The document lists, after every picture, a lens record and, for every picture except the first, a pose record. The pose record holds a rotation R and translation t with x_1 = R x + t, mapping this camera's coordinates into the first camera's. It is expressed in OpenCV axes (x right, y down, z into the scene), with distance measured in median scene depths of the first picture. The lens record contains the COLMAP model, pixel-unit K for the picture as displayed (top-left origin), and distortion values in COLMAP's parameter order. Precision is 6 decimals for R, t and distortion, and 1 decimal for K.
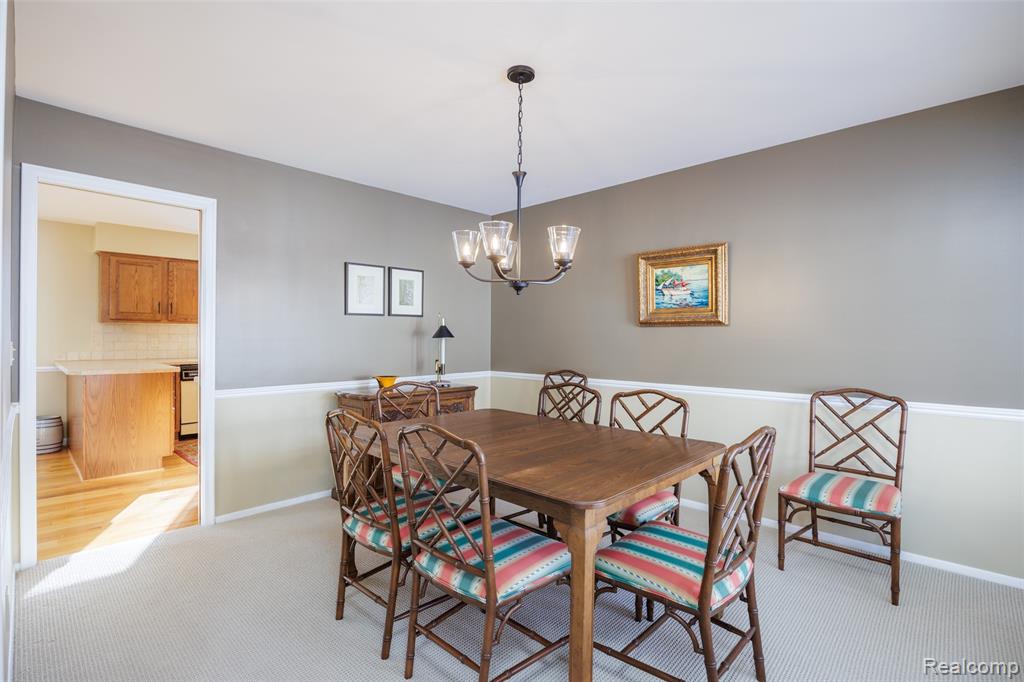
lens RADIAL K [[477.0, 0, 512.0], [0, 477.0, 341.0], [0, 0, 1]] dist [-0.001986, -0.000411]
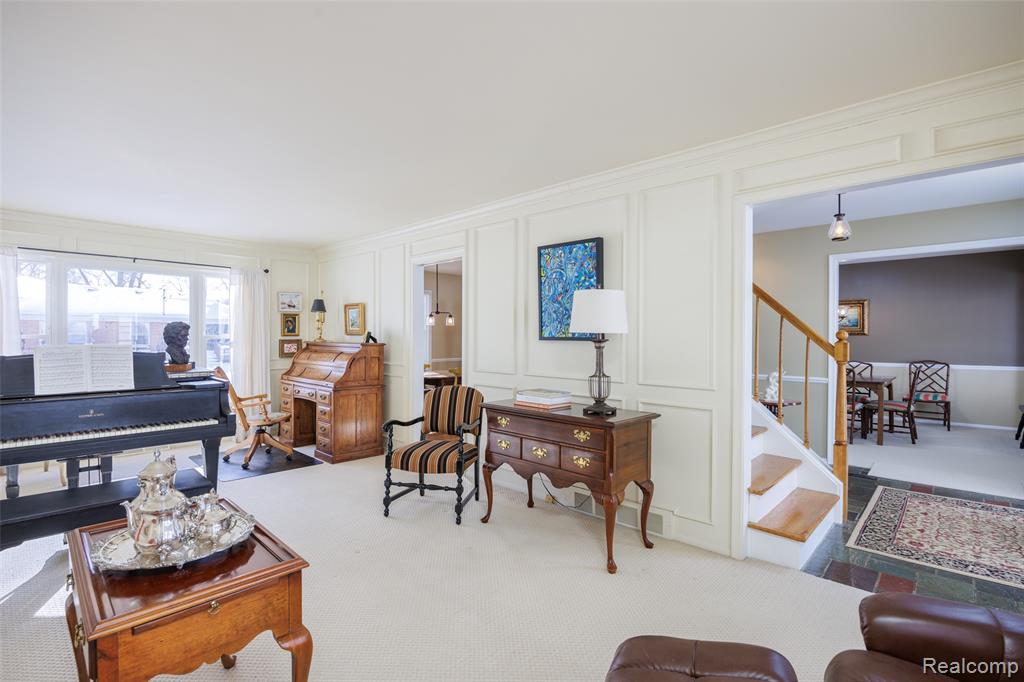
lens RADIAL K [[494.8, 0, 512.0], [0, 494.8, 341.0], [0, 0, 1]] dist [0.000622, 0.000200]
pose [[0.999566, -0.008530, 0.028200, -1.637039], [0.008585, 0.999962, -0.001815, -0.018855], [-0.028183, 0.002056, 0.999601, -1.644255]]
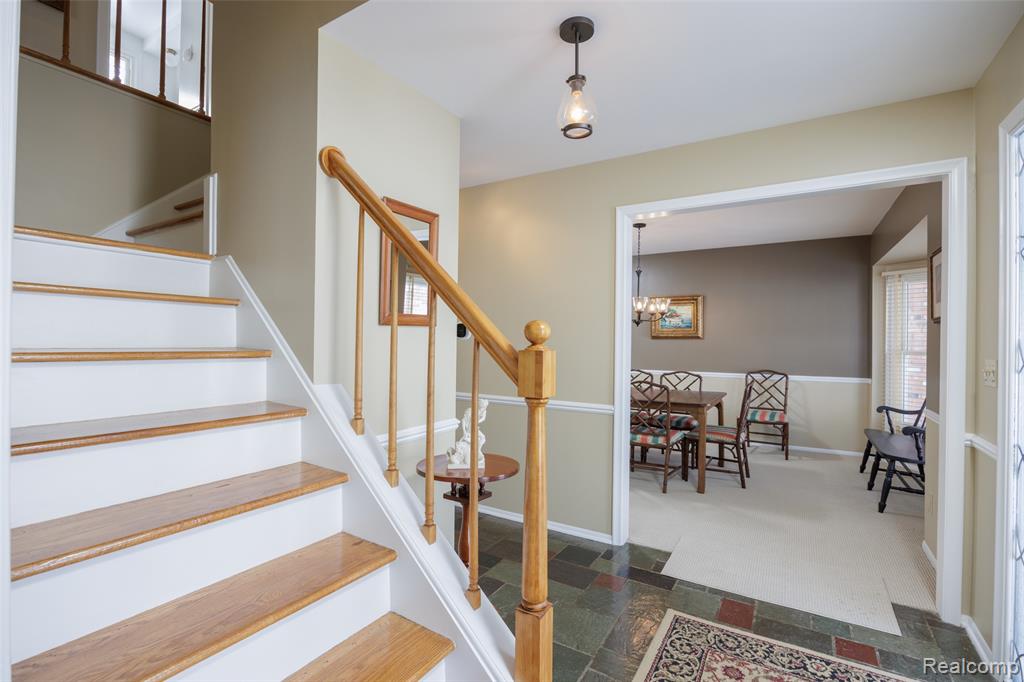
lens RADIAL K [[477.0, 0, 512.0], [0, 477.0, 341.0], [0, 0, 1]] dist [-0.001986, -0.000411]
pose [[0.976222, -0.000235, 0.216775, -0.845332], [0.001759, 0.999975, -0.006835, -0.014791], [-0.216768, 0.007053, 0.976198, -0.825791]]
